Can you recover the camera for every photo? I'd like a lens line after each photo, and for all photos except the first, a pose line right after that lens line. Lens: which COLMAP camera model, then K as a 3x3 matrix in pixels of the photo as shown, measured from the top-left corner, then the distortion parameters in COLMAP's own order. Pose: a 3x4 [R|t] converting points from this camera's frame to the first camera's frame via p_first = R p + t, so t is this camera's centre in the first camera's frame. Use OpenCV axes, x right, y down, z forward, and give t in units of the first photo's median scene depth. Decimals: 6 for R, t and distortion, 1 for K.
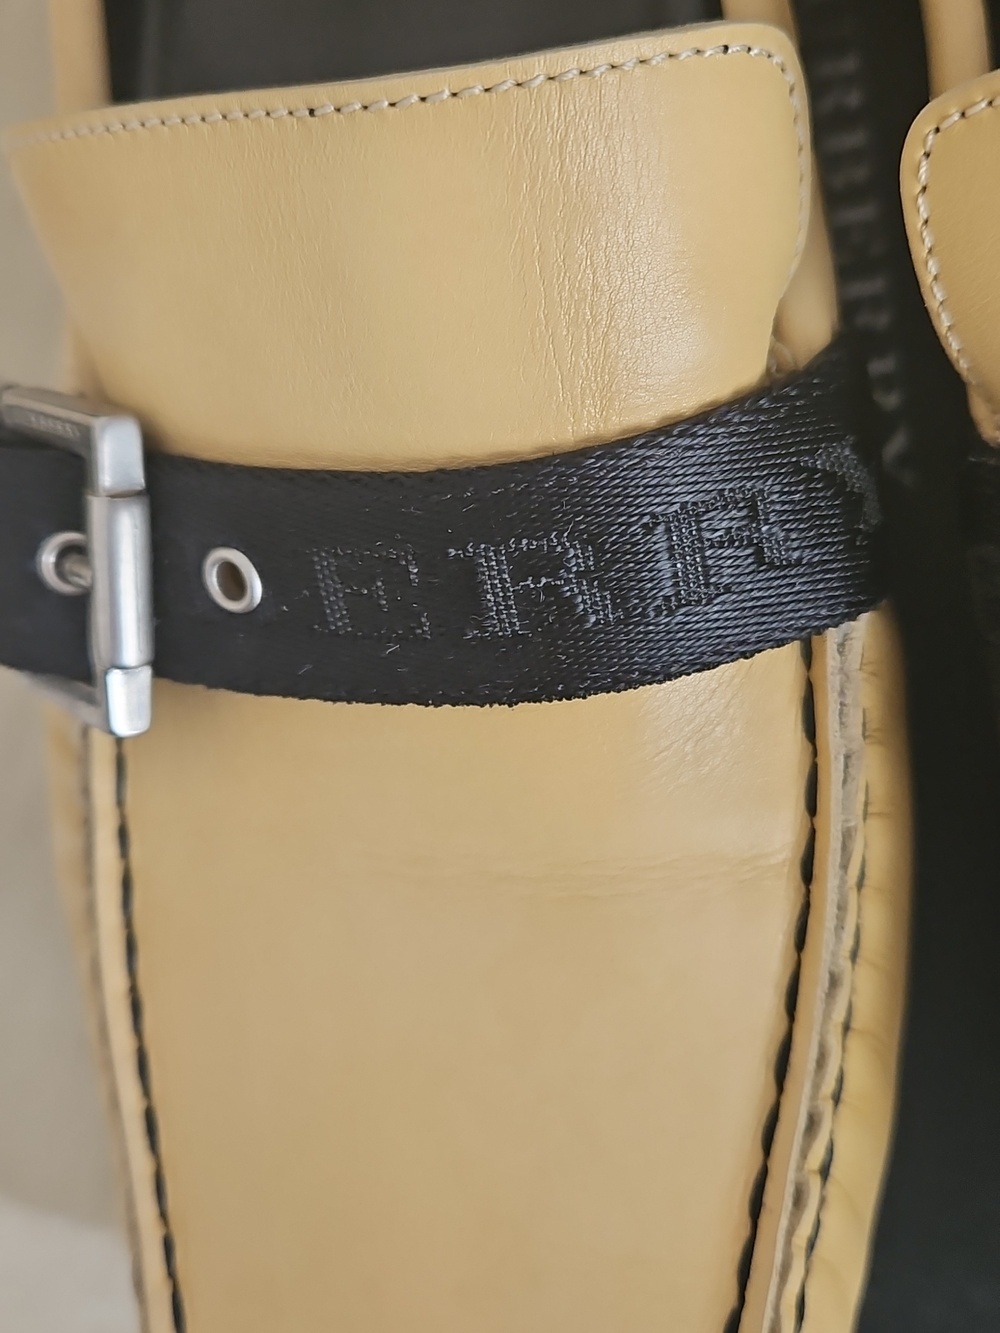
lens RADIAL K [[888.5, 0, 500.0], [0, 888.5, 666.5], [0, 0, 1]] dist [0.047578, -0.000622]
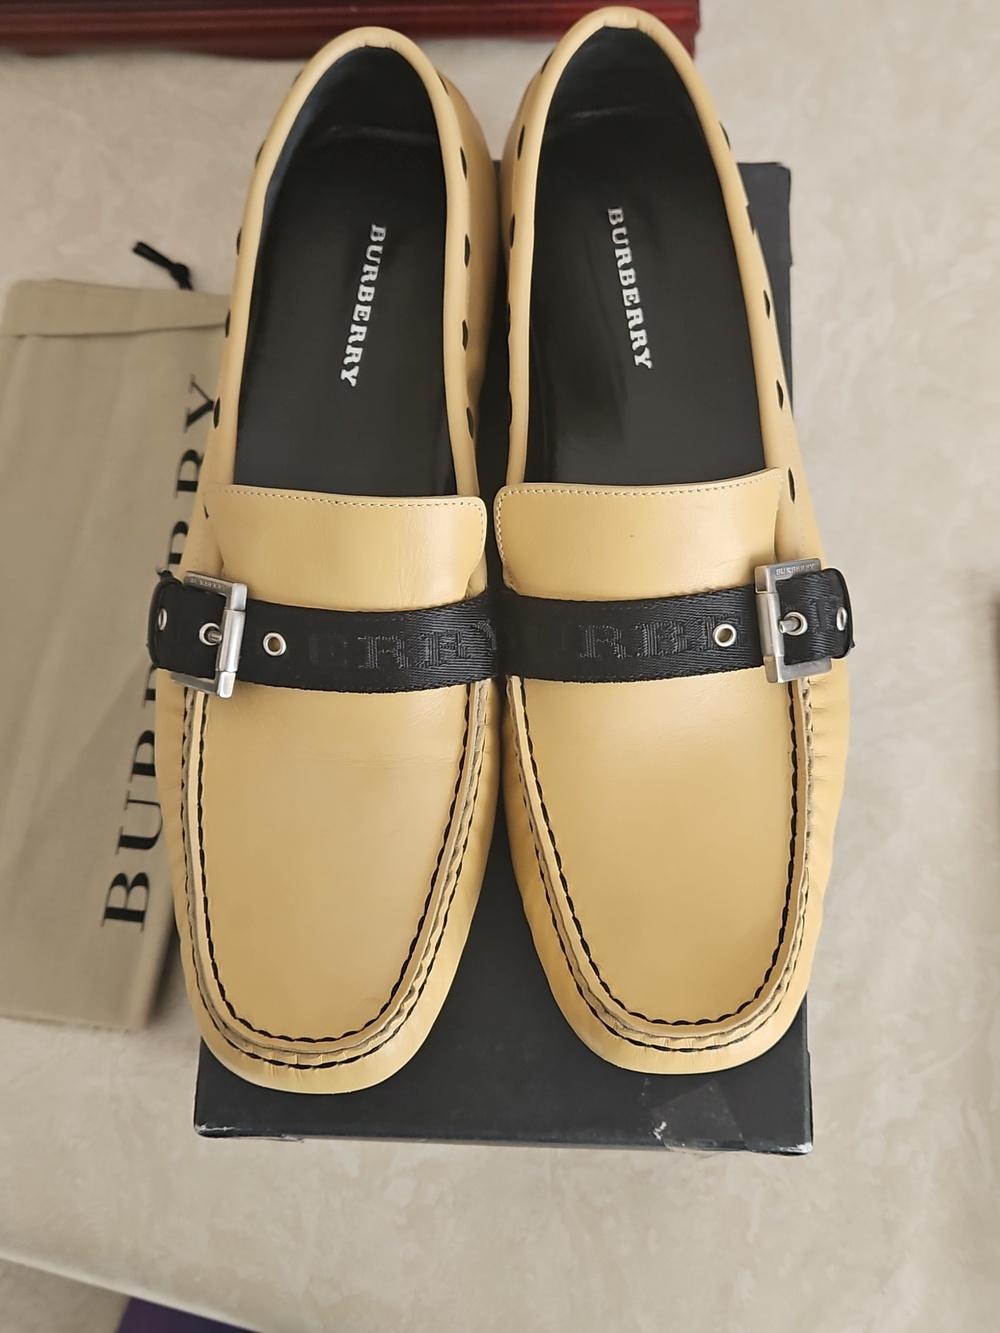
lens RADIAL K [[888.5, 0, 500.0], [0, 888.5, 666.5], [0, 0, 1]] dist [0.047578, -0.000622]
pose [[0.922593, 0.060483, 0.381004, -0.692736], [-0.082638, 0.995692, 0.042042, -0.199646], [-0.376820, -0.070273, 0.923617, -1.754526]]
